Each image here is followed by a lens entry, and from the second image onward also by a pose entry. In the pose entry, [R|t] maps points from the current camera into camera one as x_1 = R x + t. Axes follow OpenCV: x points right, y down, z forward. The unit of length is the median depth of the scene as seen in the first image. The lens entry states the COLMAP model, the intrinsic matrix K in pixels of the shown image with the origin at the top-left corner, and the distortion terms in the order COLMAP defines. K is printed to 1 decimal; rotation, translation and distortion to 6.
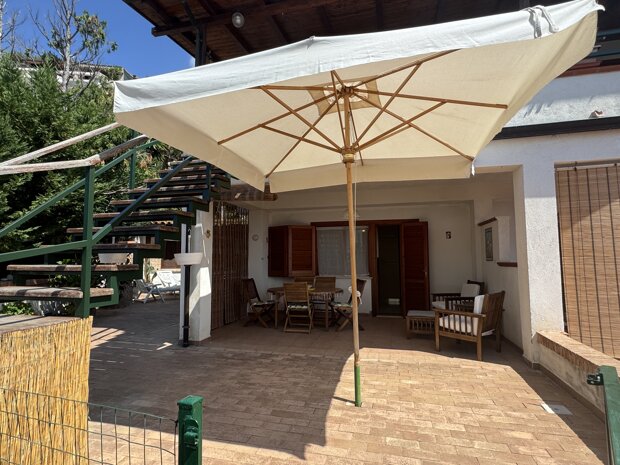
lens RADIAL K [[344.3, 0, 309.1], [0, 344.3, 232.4], [0, 0, 1]] dist [-0.001196, -0.000181]
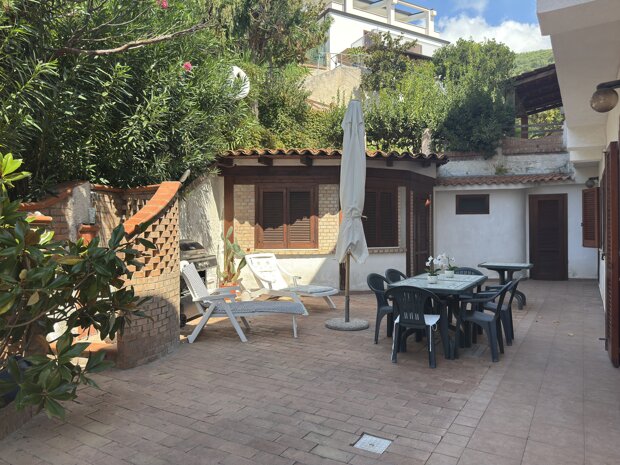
lens RADIAL K [[429.1, 0, 311.0], [0, 429.1, 234.3], [0, 0, 1]] dist [0.112272, -0.185399]
pose [[0.955266, 0.003148, -0.295732, -0.470438], [0.022341, 0.996318, 0.082773, 0.097927], [0.294904, -0.085678, 0.951678, 1.203738]]
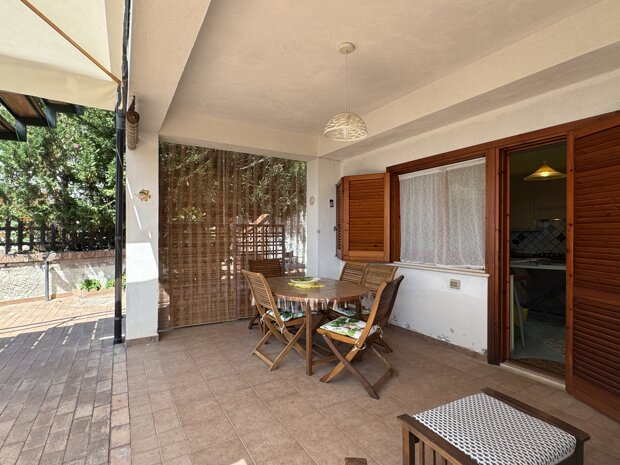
lens RADIAL K [[330.7, 0, 308.2], [0, 330.7, 232.7], [0, 0, 1]] dist [-0.001598, 0.000158]
pose [[0.705043, 0.004536, -0.709150, 0.494786], [0.046040, 0.997577, 0.052155, 0.072131], [0.707668, -0.069421, 0.703126, 0.857463]]
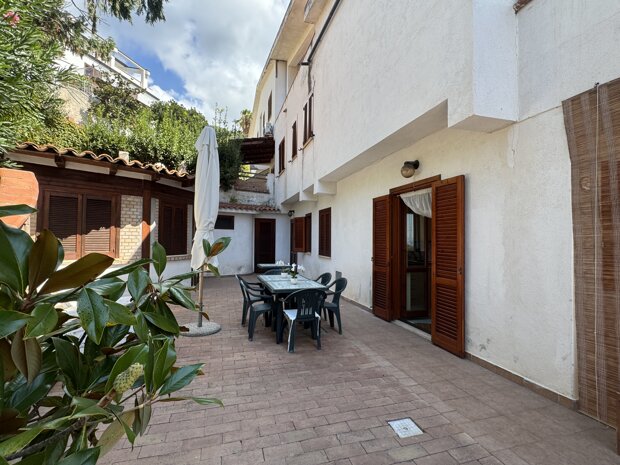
lens RADIAL K [[301.9, 0, 306.6], [0, 301.9, 232.8], [0, 0, 1]] dist [-0.000932, -0.000052]
pose [[0.864976, 0.026841, 0.501096, -0.908934], [-0.053572, 0.997801, 0.039026, 0.107666], [-0.498946, -0.060602, 0.864512, 1.422402]]
